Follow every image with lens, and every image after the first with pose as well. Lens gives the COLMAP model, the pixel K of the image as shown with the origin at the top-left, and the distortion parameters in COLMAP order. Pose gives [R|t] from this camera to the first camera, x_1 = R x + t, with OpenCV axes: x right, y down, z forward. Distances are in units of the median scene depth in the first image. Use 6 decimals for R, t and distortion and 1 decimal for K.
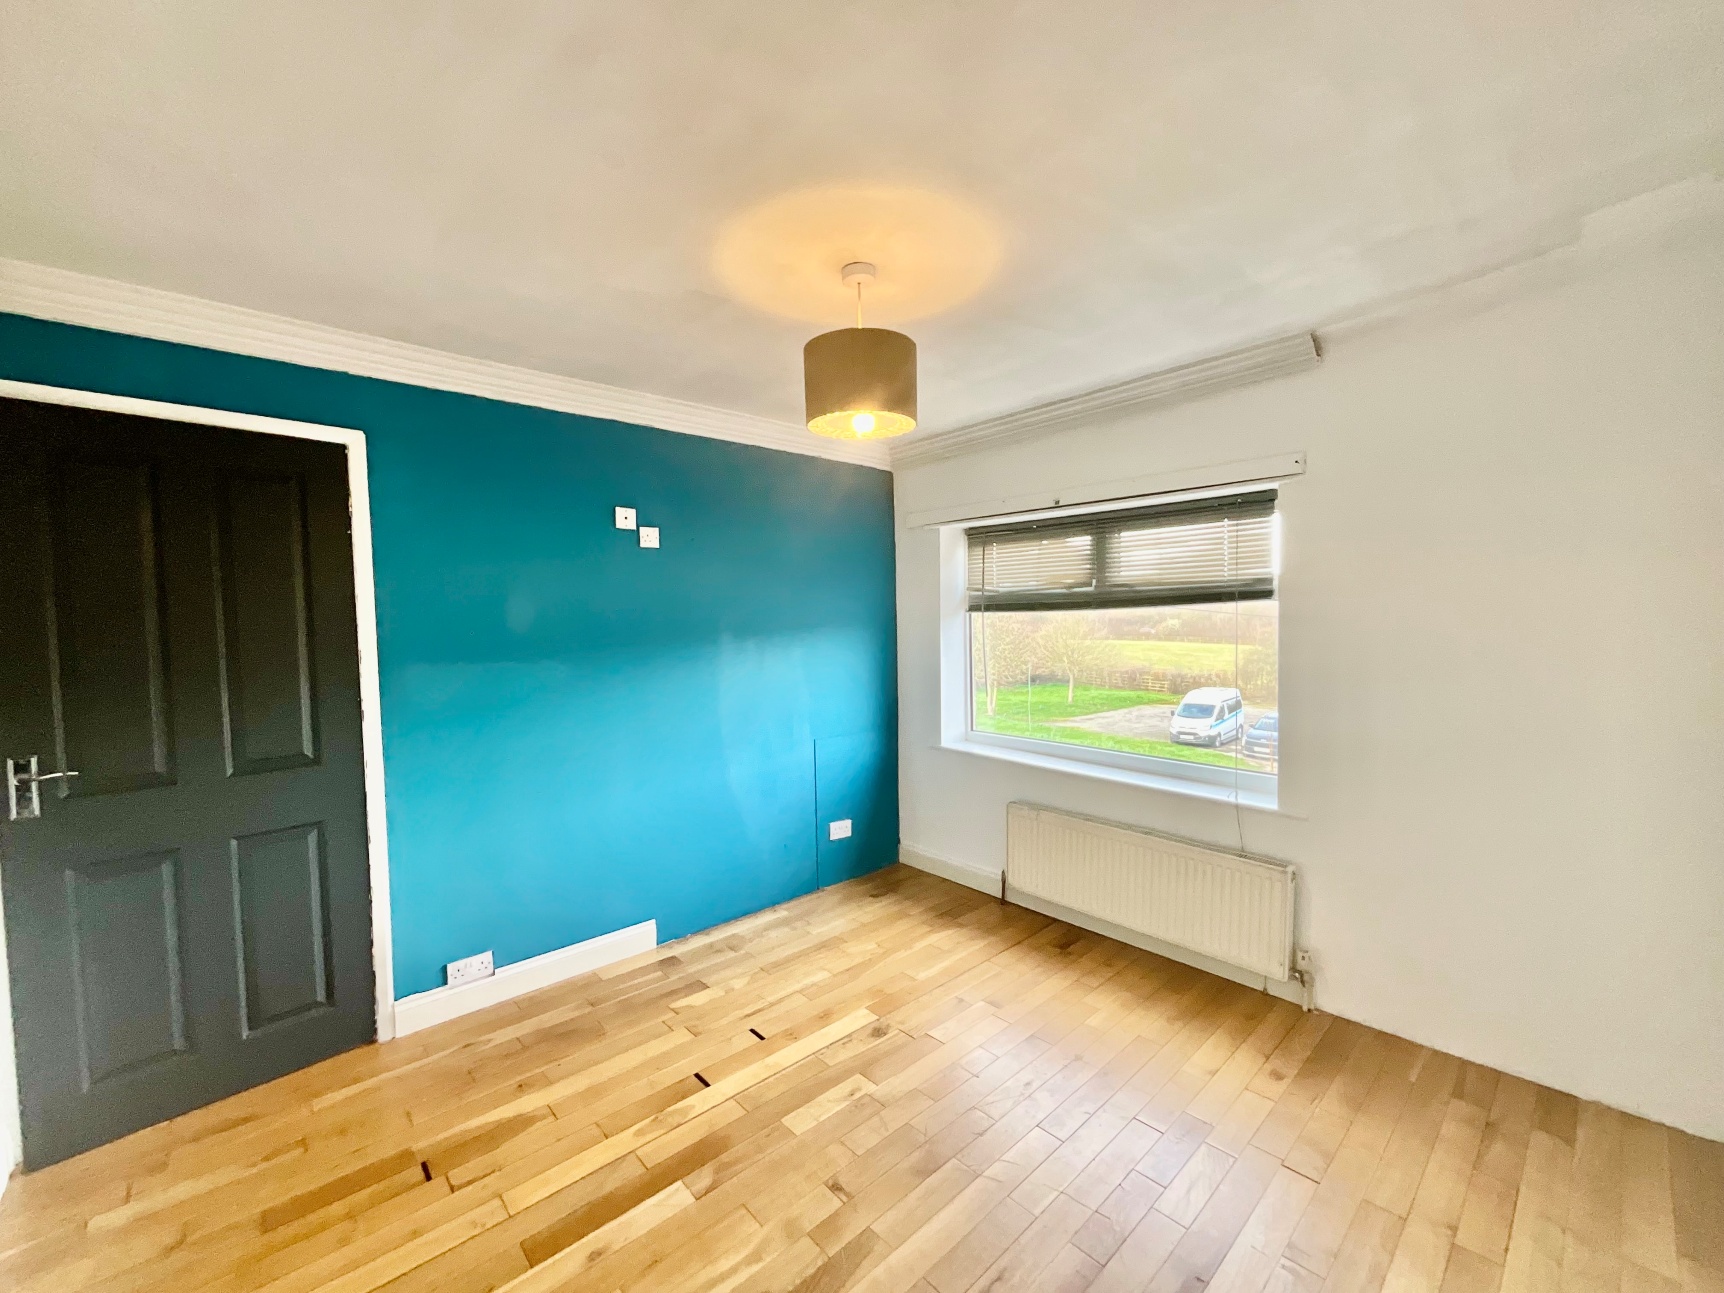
lens RADIAL K [[703.8, 0, 862.4], [0, 703.8, 641.8], [0, 0, 1]] dist [-0.002436, 0.002173]
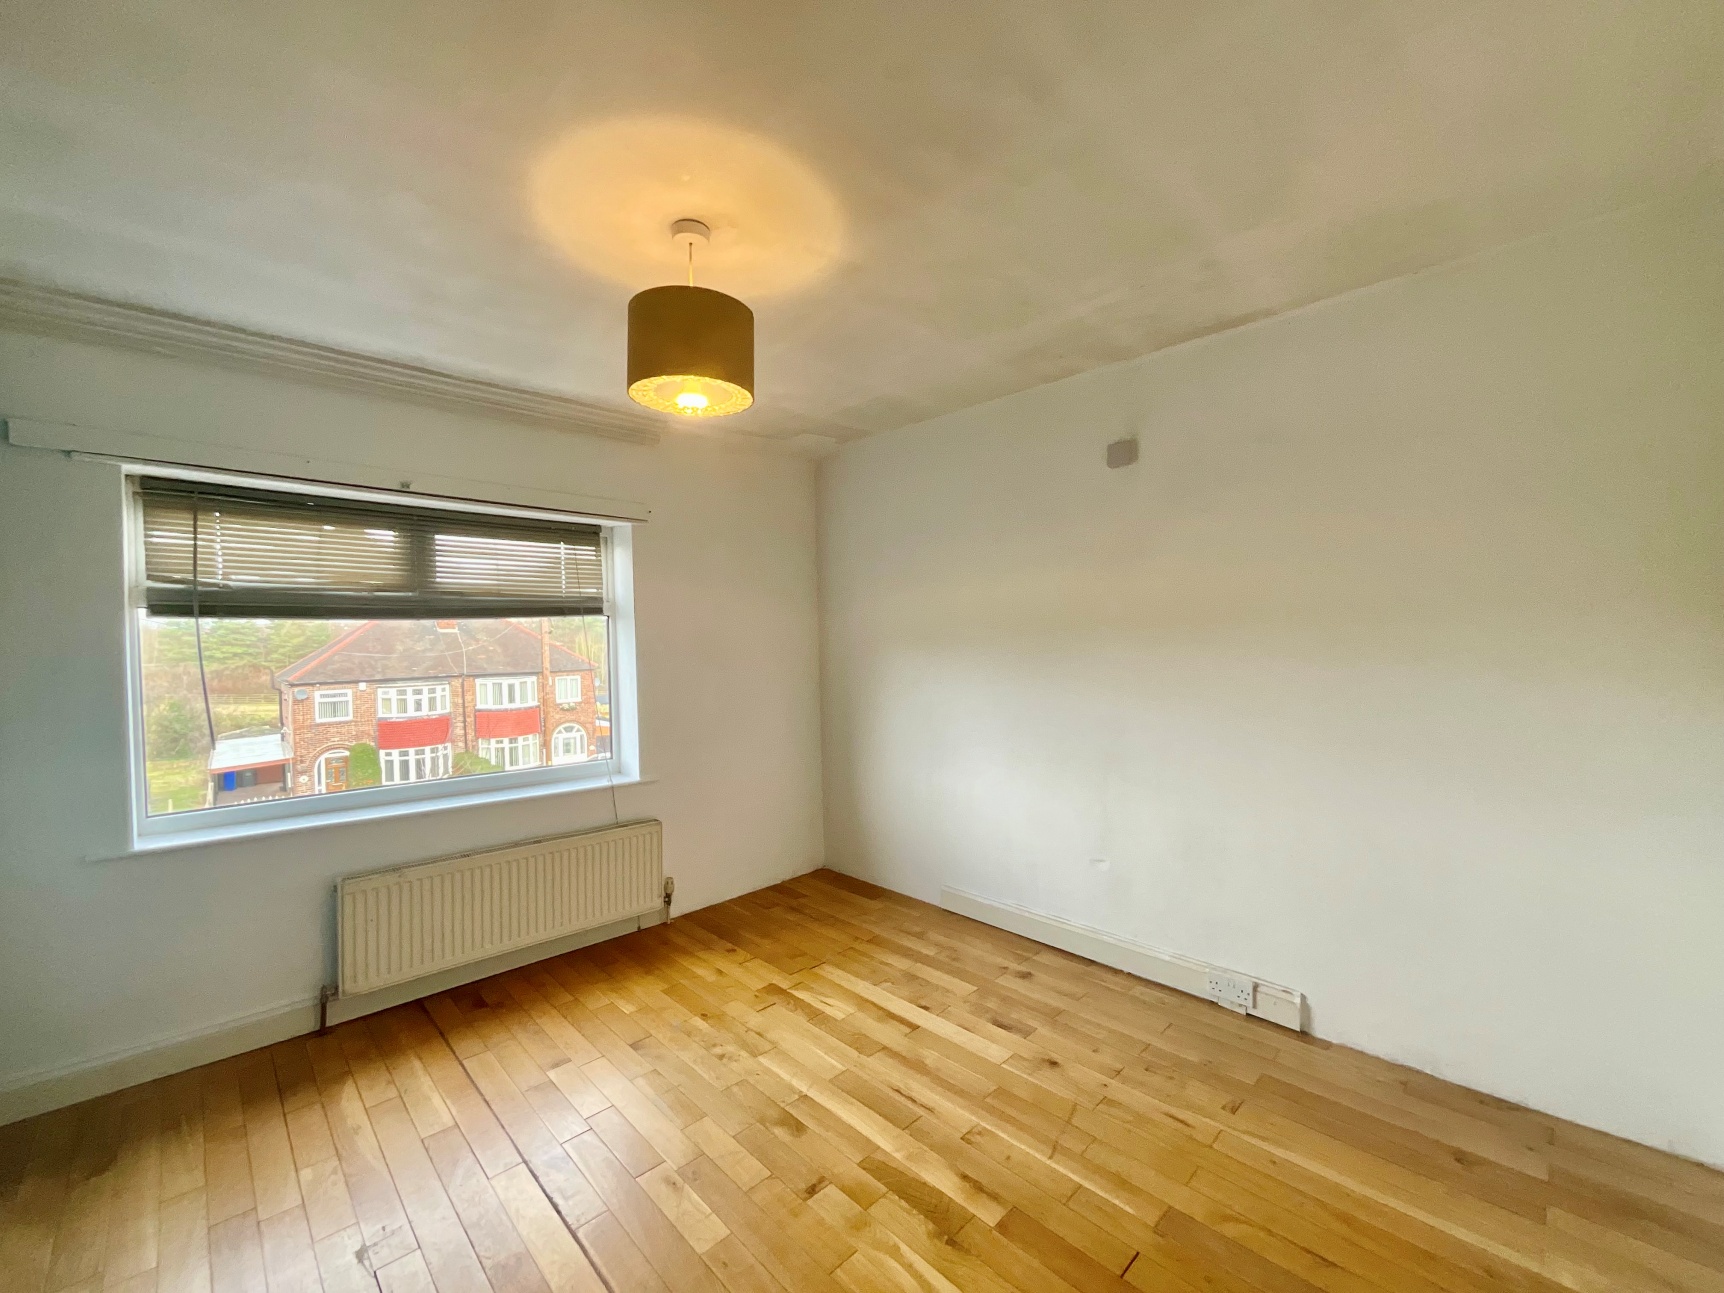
lens RADIAL K [[703.8, 0, 861.3], [0, 703.8, 640.5], [0, 0, 1]] dist [-0.002436, 0.002173]
pose [[-0.023816, 0.010009, 0.999666, -0.661219], [0.046046, 0.998900, -0.008905, 0.016105], [-0.998655, 0.045819, -0.024250, 0.593038]]
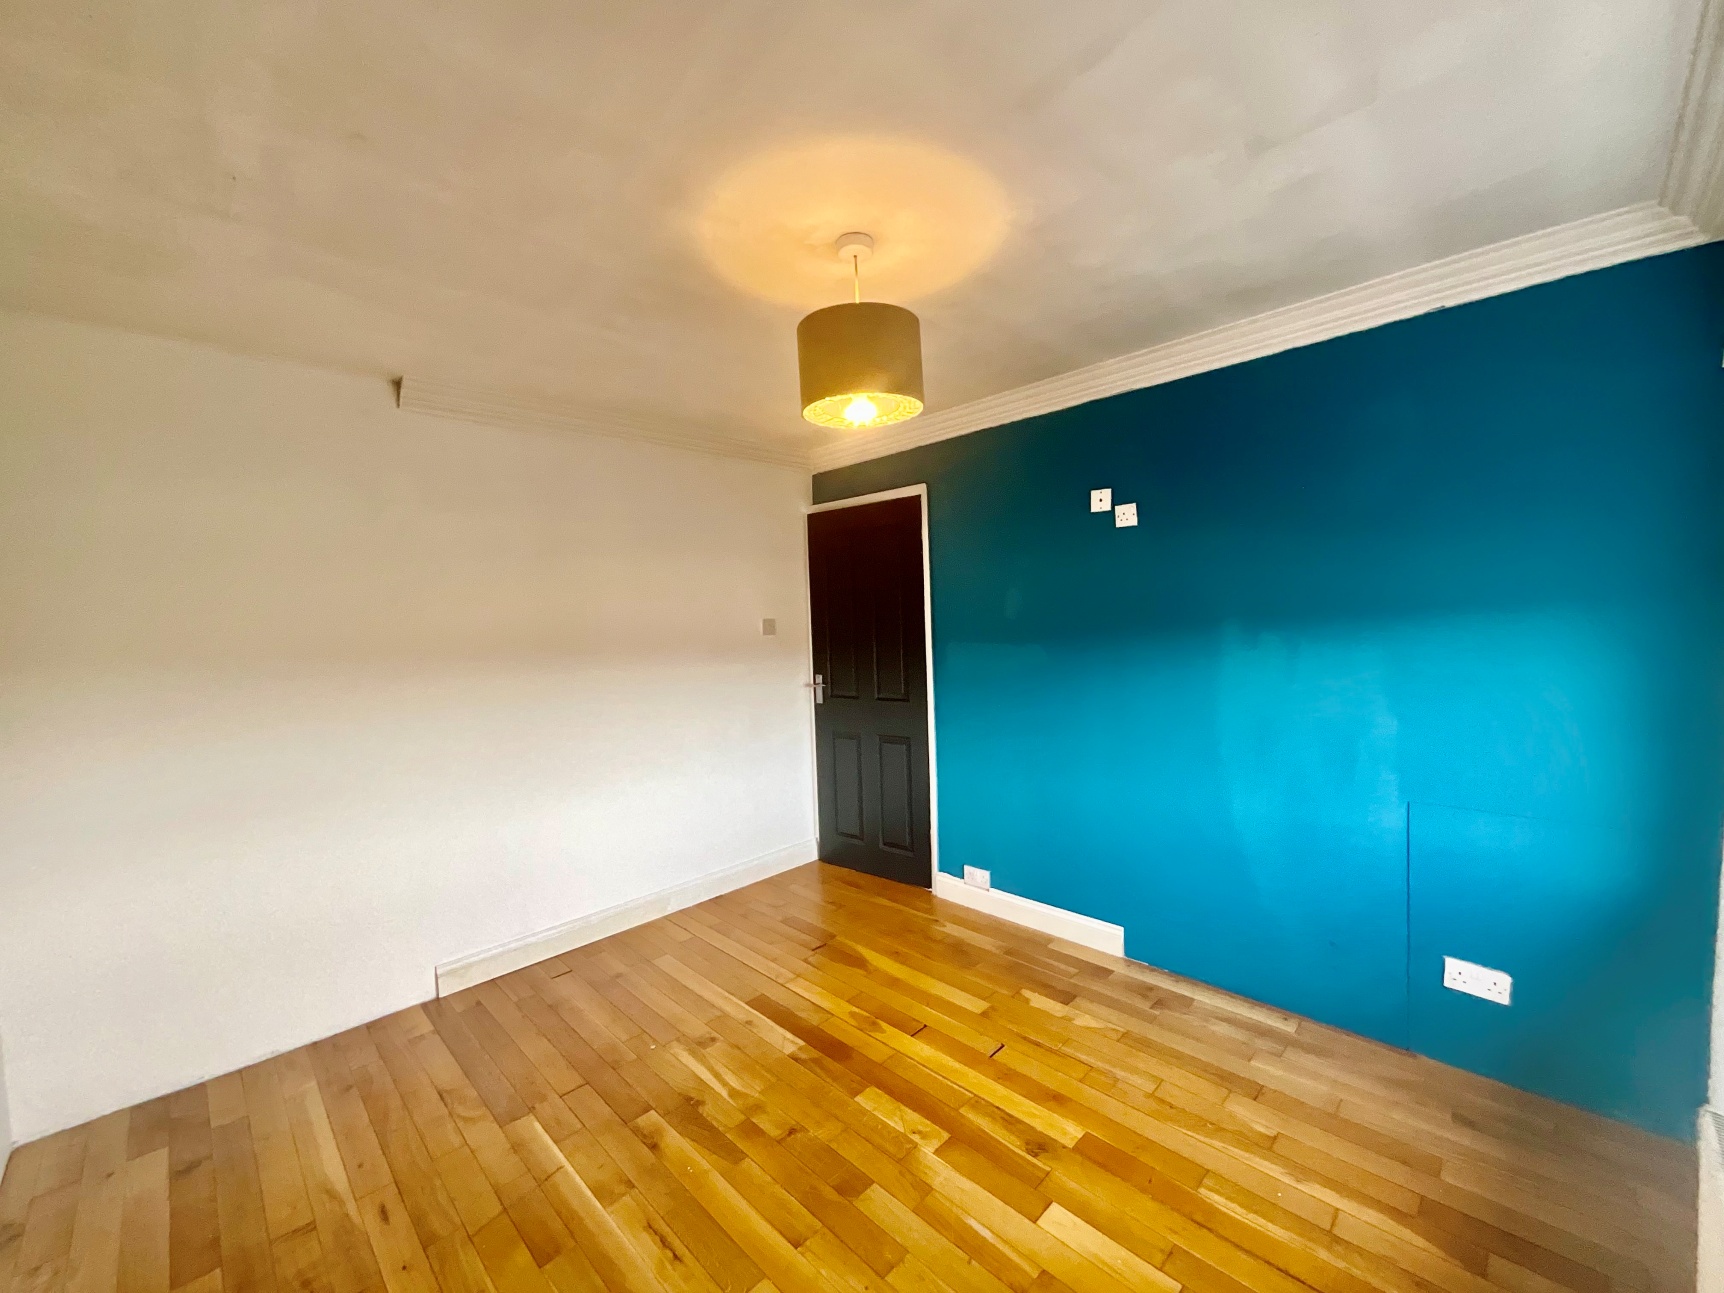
lens RADIAL K [[703.8, 0, 856.9], [0, 703.8, 645.0], [0, 0, 1]] dist [-0.002436, 0.002173]
pose [[0.035178, 0.061913, -0.997461, 0.671987], [0.009205, 0.998017, 0.062272, -0.046151], [0.999339, -0.011372, 0.034539, 0.693093]]
